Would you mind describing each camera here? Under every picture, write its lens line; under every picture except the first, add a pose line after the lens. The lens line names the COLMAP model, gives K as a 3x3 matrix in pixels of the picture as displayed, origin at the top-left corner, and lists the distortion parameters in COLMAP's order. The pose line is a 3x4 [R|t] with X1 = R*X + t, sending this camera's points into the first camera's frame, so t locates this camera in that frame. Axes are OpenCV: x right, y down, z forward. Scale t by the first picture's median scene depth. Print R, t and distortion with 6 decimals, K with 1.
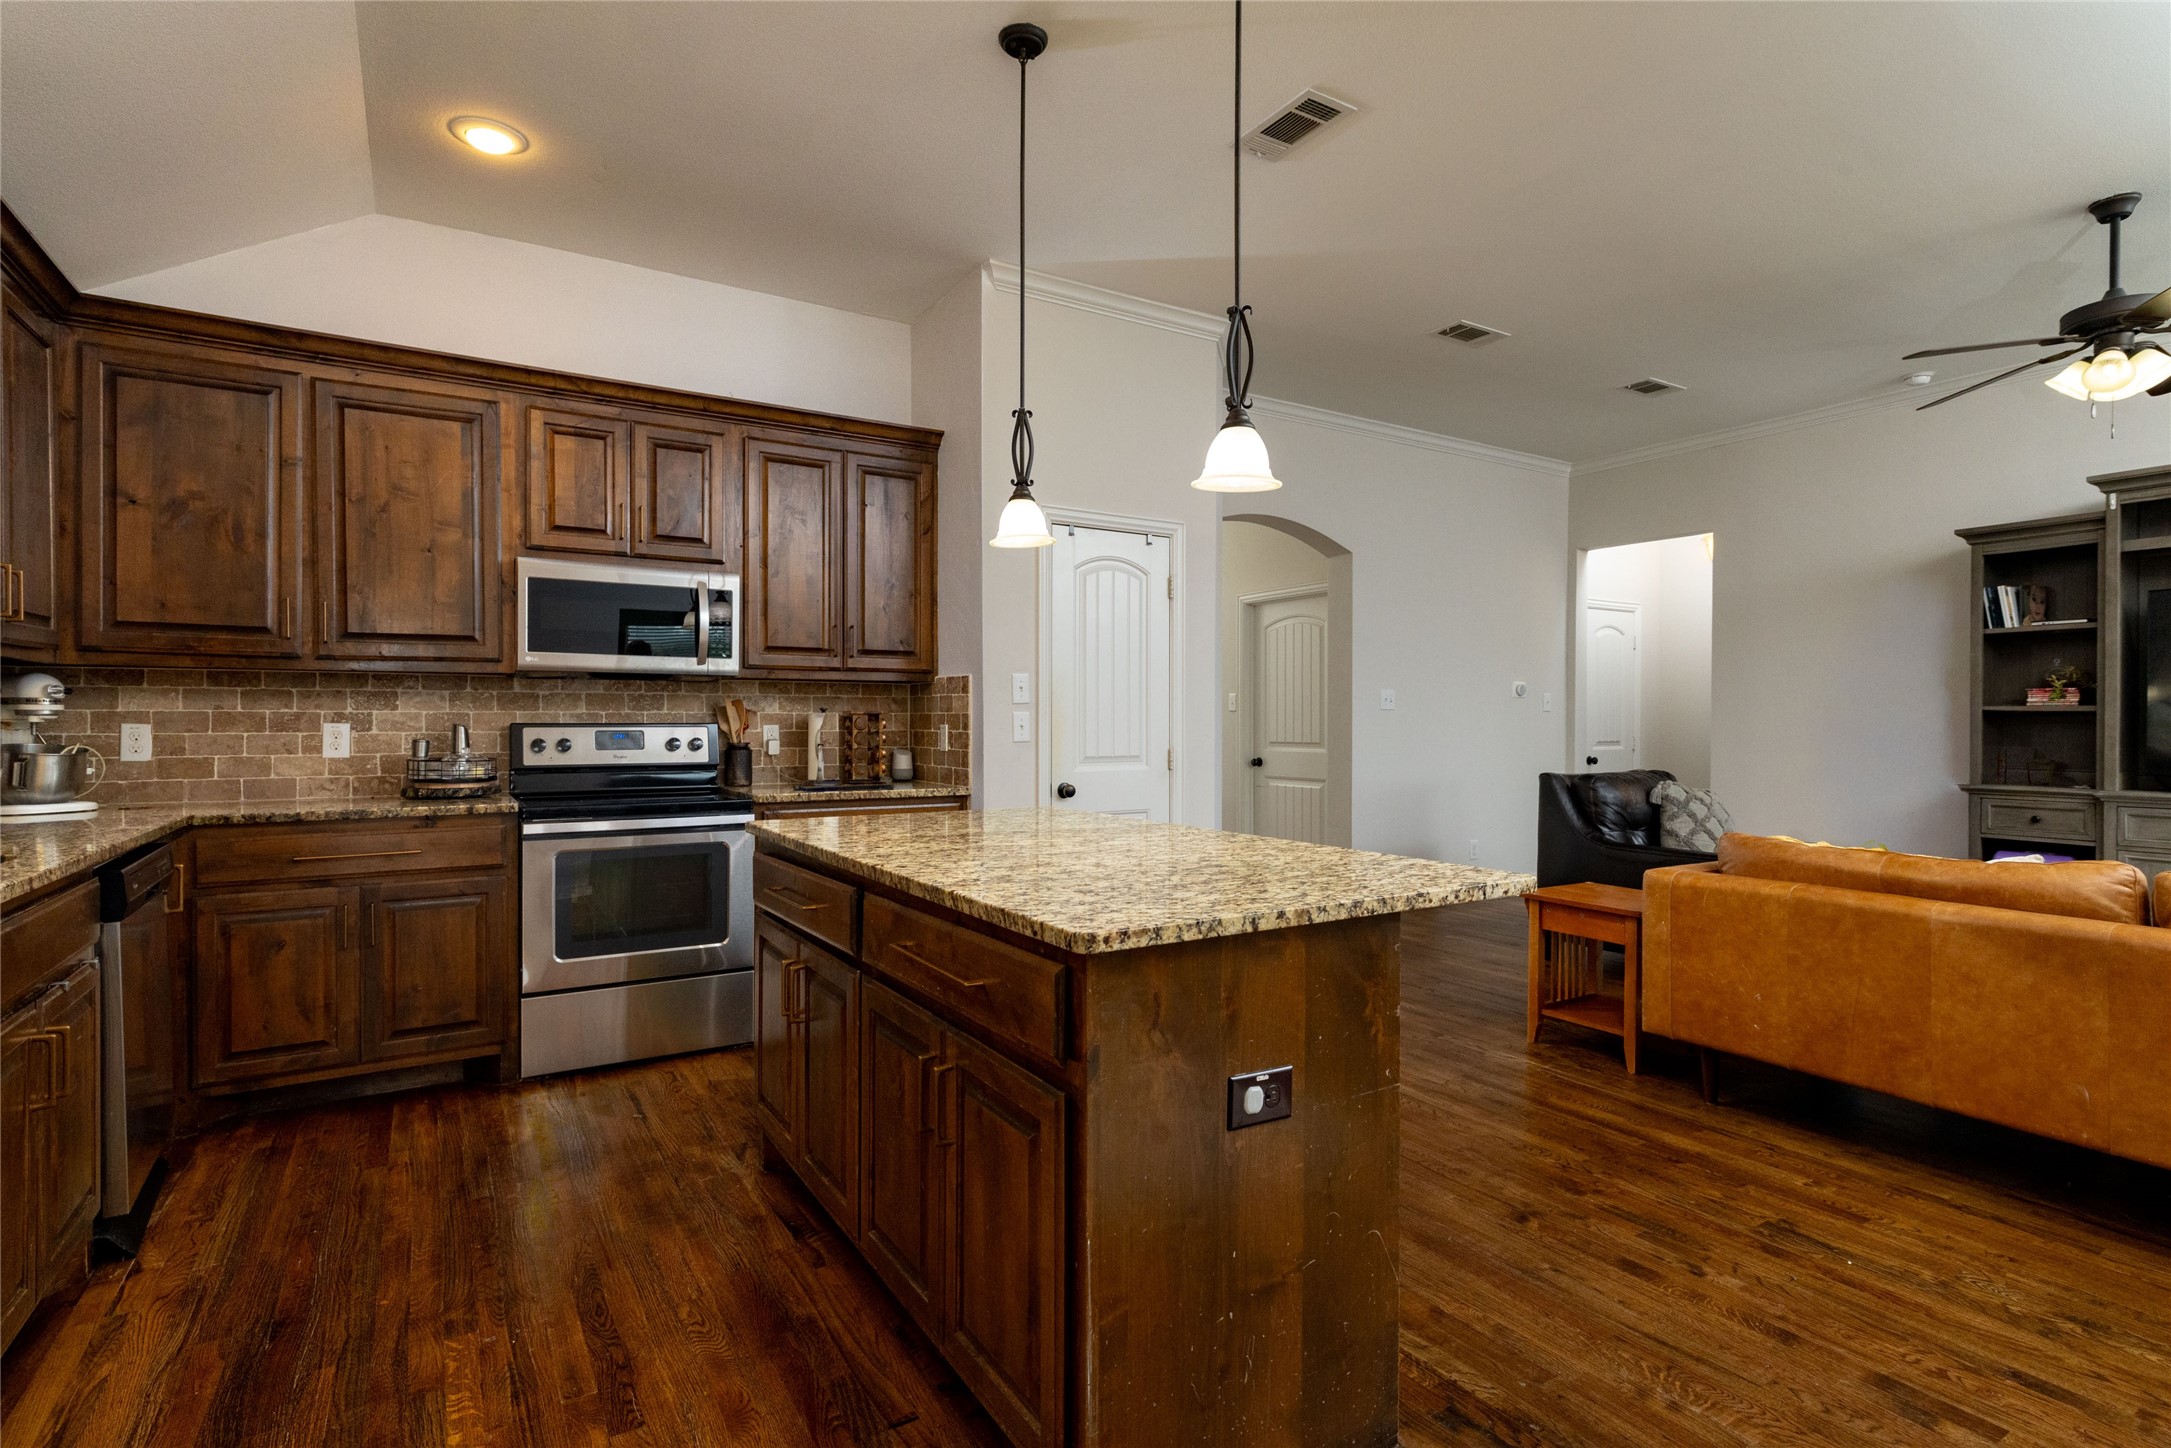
lens RADIAL K [[1047.8, 0, 1076.0], [0, 1047.8, 726.9], [0, 0, 1]] dist [0.000368, 0.001199]
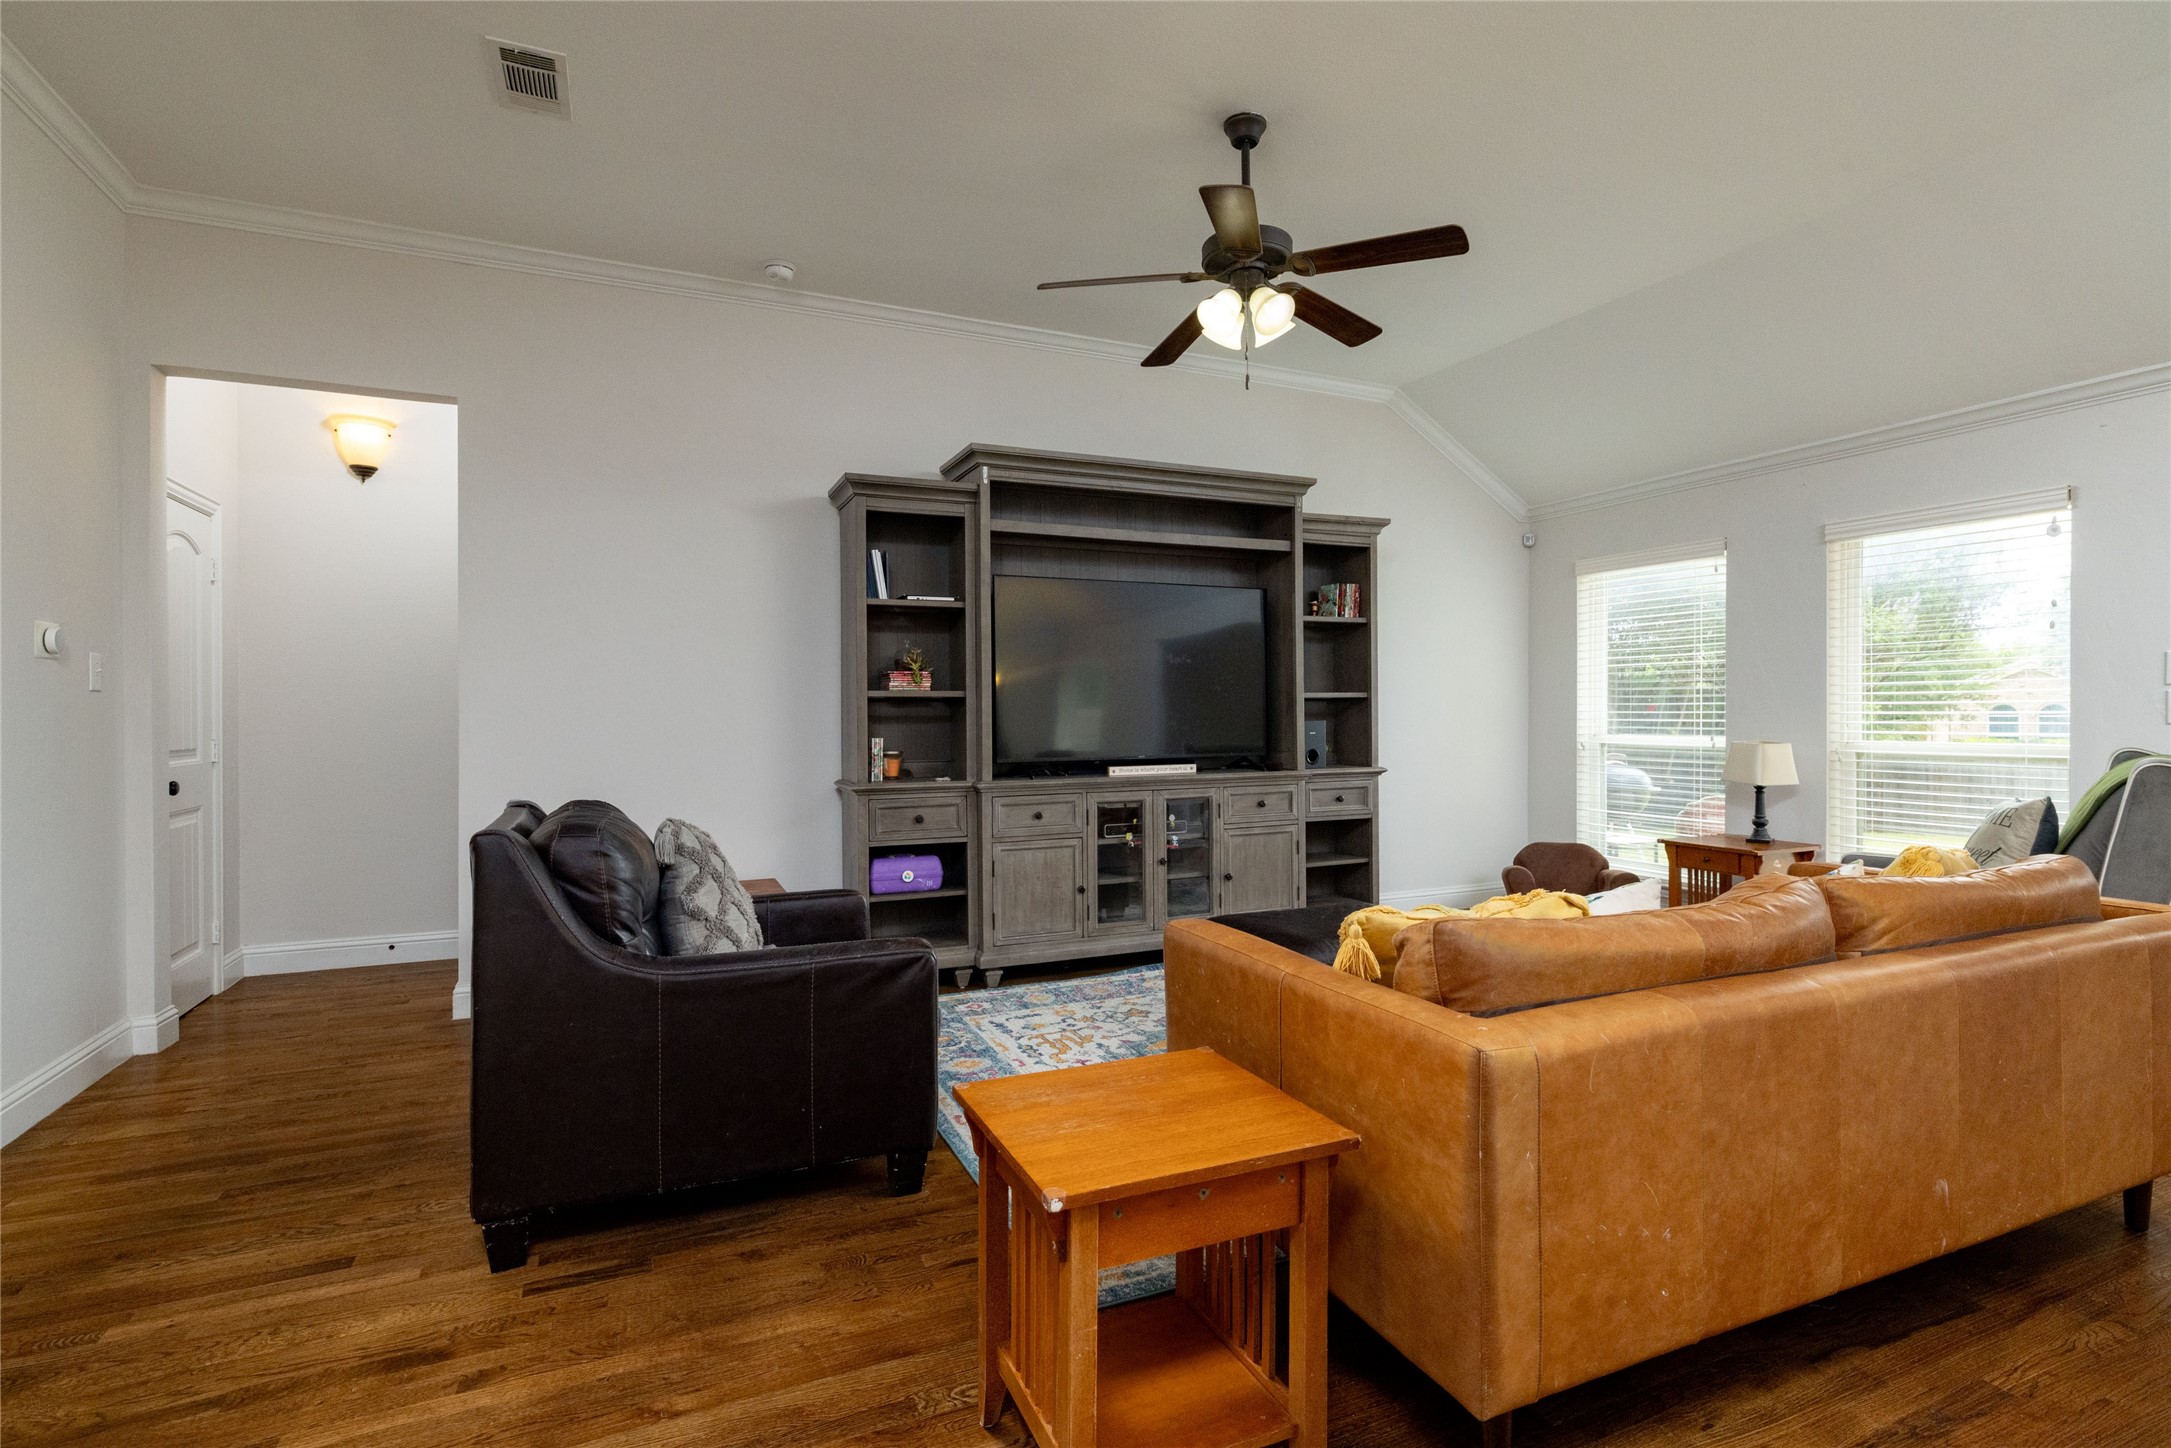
lens RADIAL K [[1047.8, 0, 1077.5], [0, 1047.8, 711.9], [0, 0, 1]] dist [0.000368, 0.001199]
pose [[0.130702, -0.003525, 0.991415, 0.076140], [0.011146, 0.999936, 0.002086, -0.003385], [-0.991359, 0.010778, 0.130733, 0.919076]]
